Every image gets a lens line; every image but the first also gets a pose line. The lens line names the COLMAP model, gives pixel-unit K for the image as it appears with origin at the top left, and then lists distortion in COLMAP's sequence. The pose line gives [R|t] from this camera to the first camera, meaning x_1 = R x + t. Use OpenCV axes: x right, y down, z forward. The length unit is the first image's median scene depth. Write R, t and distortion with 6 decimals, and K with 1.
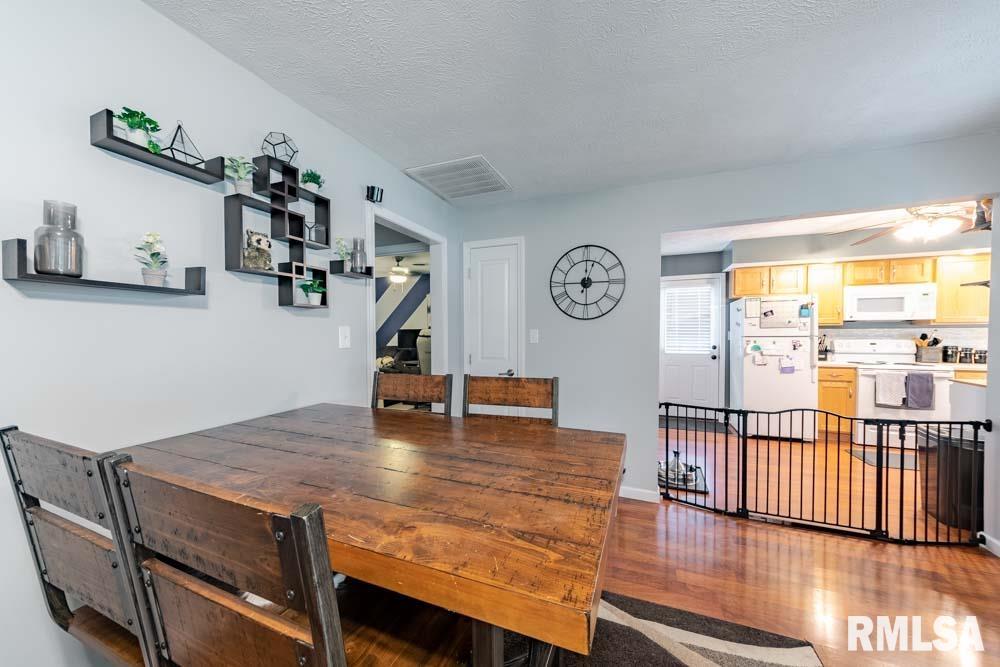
lens RADIAL K [[361.8, 0, 498.0], [0, 361.8, 341.8], [0, 0, 1]] dist [-0.023552, -0.000028]
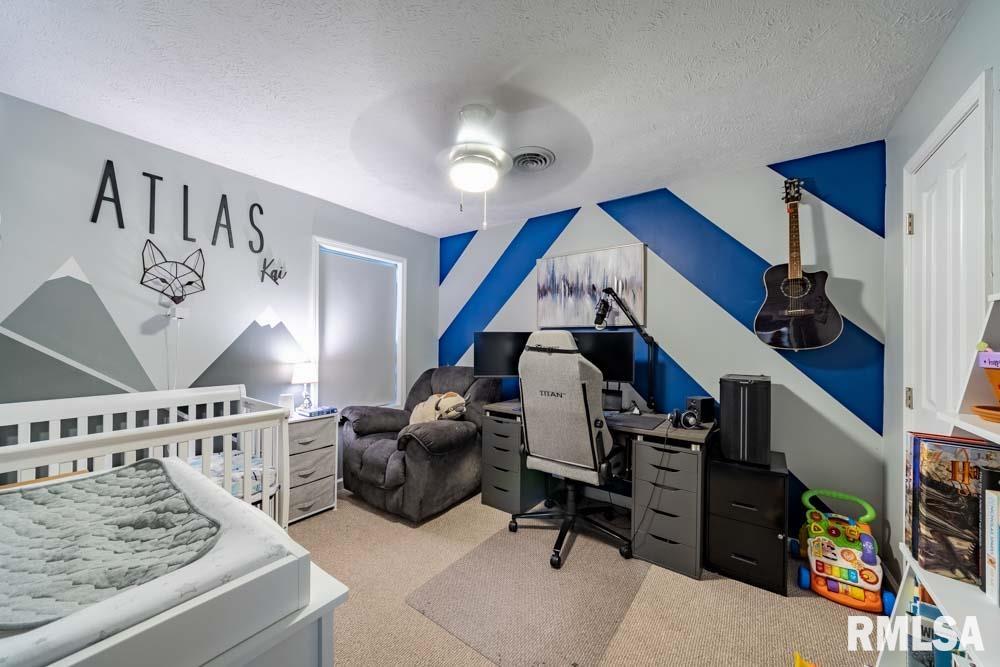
lens RADIAL K [[361.8, 0, 498.0], [0, 361.8, 341.8], [0, 0, 1]] dist [-0.023552, -0.000028]
pose [[0.979707, 0.019728, -0.199461, -0.164059], [-0.026552, 0.999148, -0.031594, -0.009728], [0.198668, 0.036249, 0.979396, 0.581070]]
